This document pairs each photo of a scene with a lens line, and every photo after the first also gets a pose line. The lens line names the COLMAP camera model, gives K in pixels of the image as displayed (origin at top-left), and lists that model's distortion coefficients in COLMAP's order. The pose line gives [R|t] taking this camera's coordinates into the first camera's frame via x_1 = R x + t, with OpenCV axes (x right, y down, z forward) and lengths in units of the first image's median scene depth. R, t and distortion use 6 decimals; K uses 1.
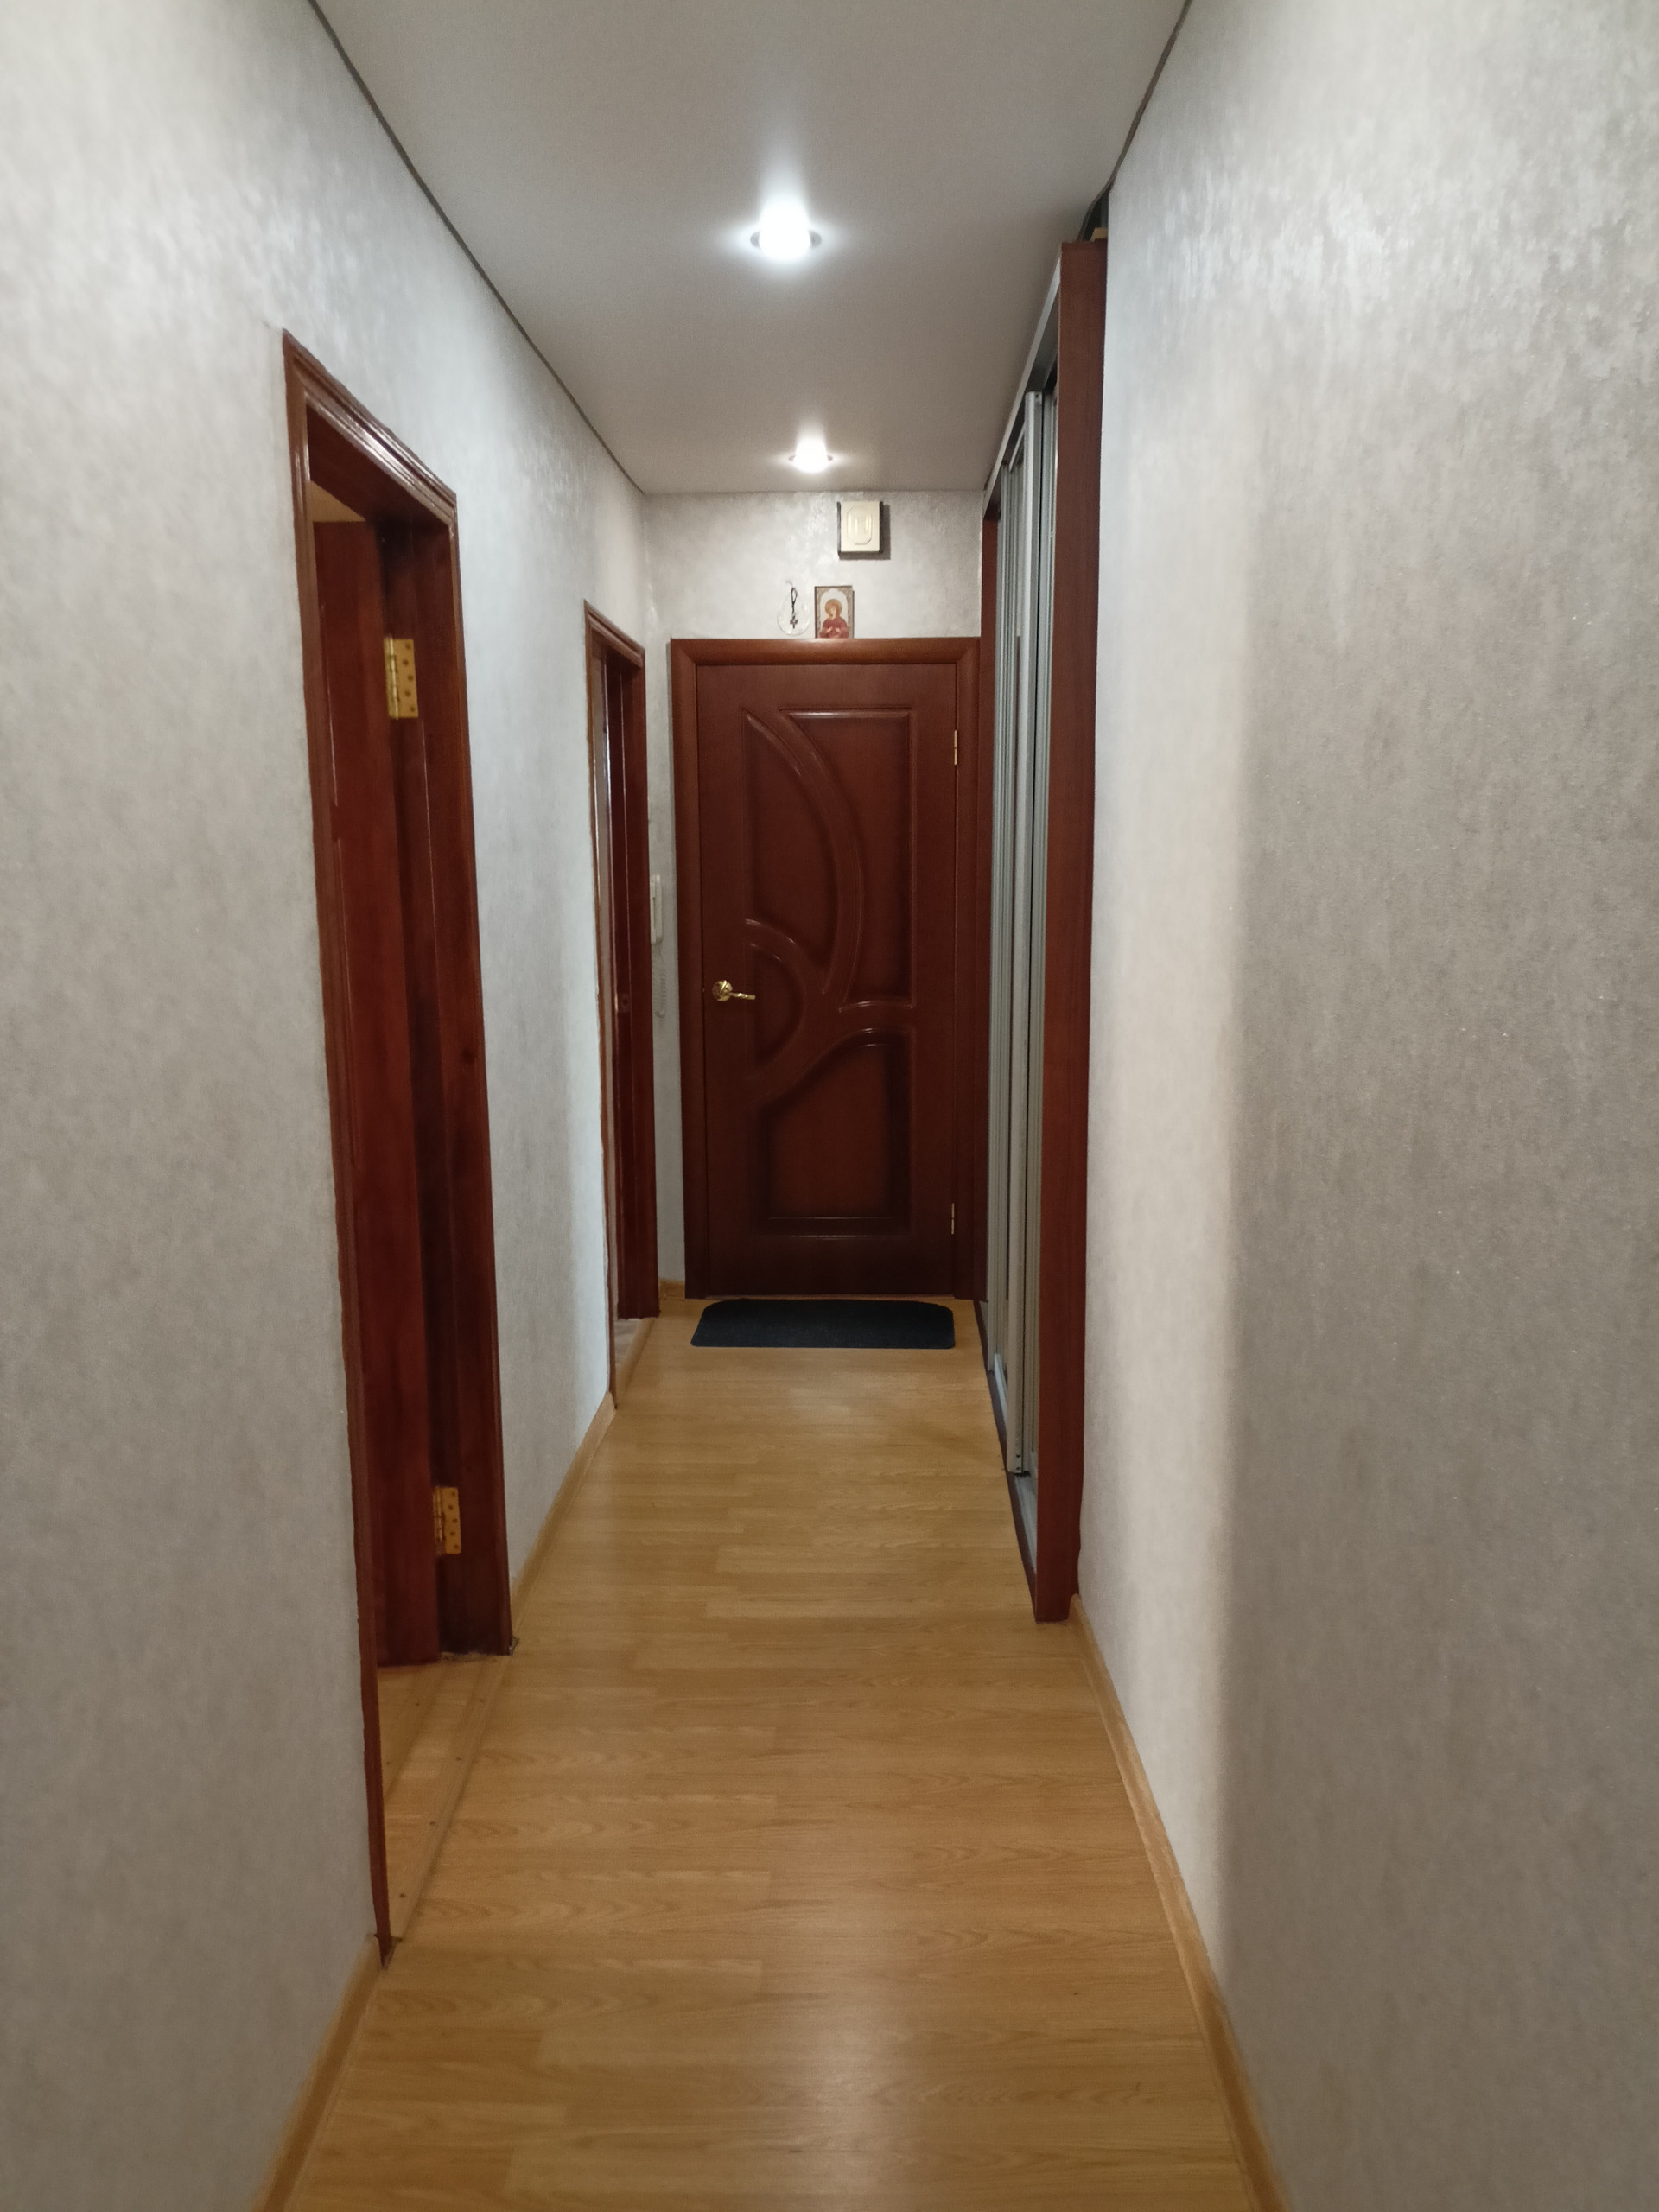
lens RADIAL K [[1586.1, 0, 829.5], [0, 1586.1, 1106.0], [0, 0, 1]] dist [0.009788, -0.026716]
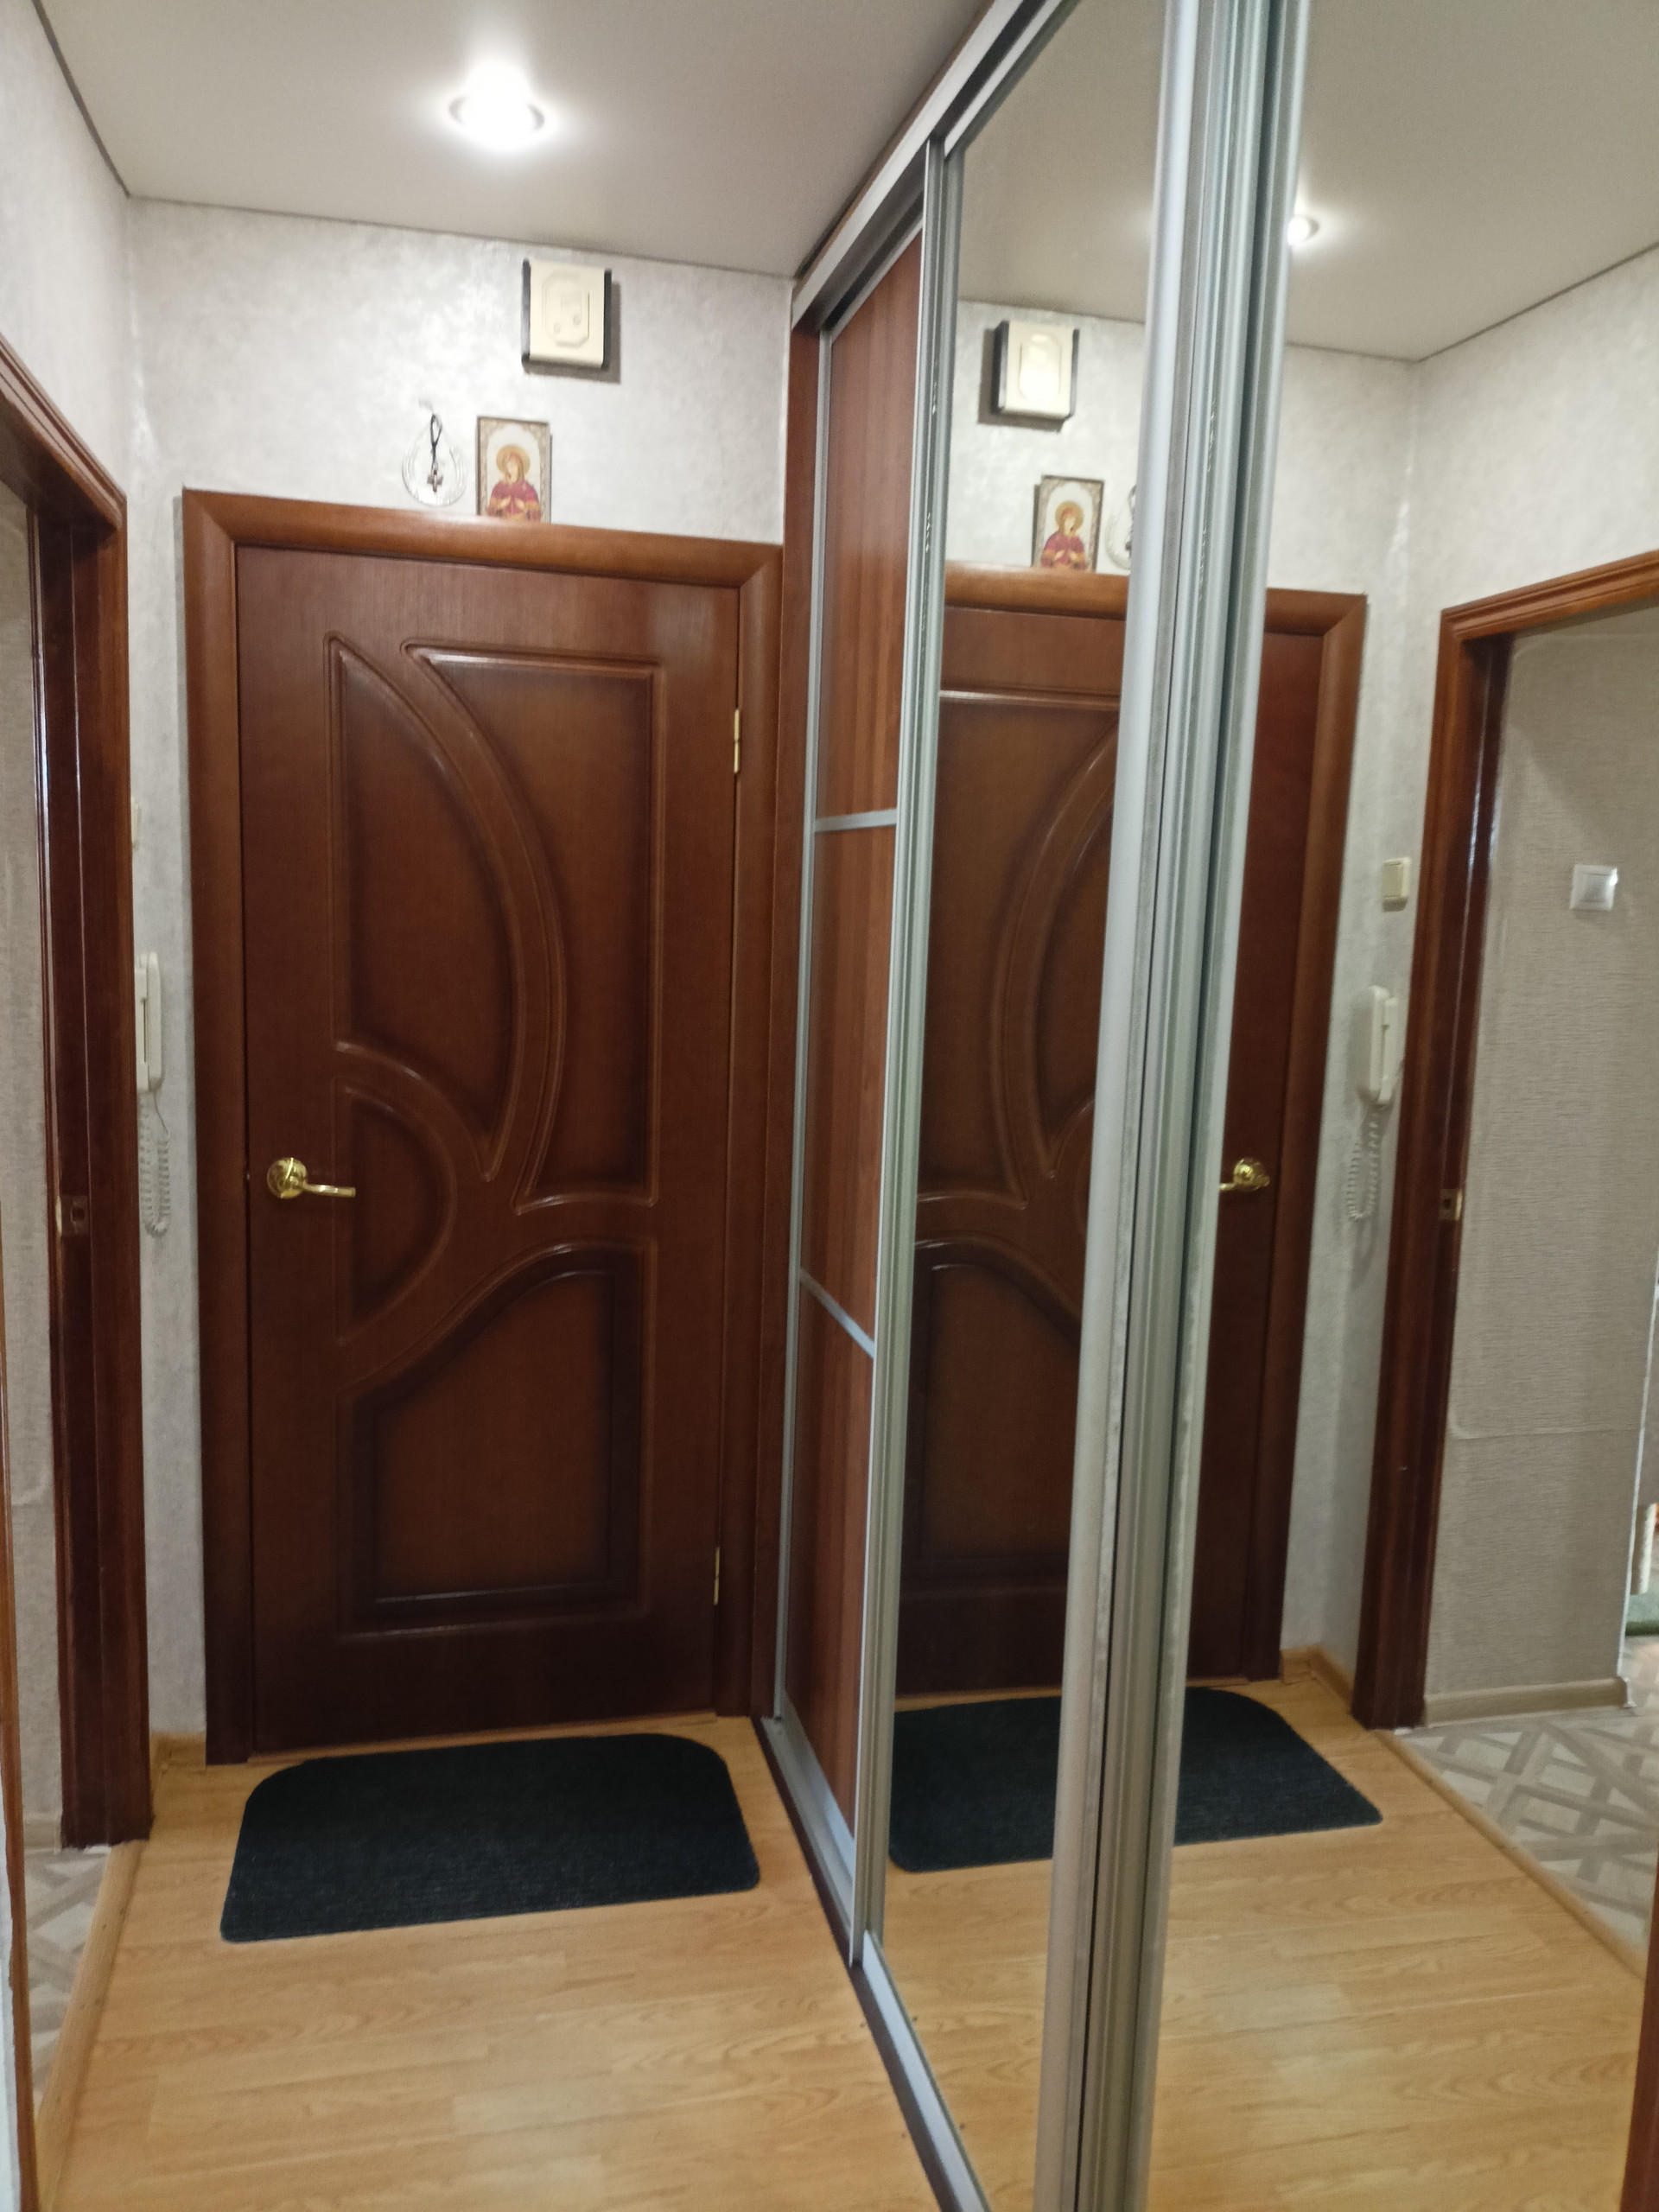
lens RADIAL K [[1633.3, 0, 845.8], [0, 1633.3, 1112.8], [0, 0, 1]] dist [0.026964, -0.060097]
pose [[0.959706, 0.002438, 0.280997, -0.043528], [0.004402, 0.999709, -0.023708, -0.082465], [-0.280973, 0.023989, 0.959416, 0.445553]]
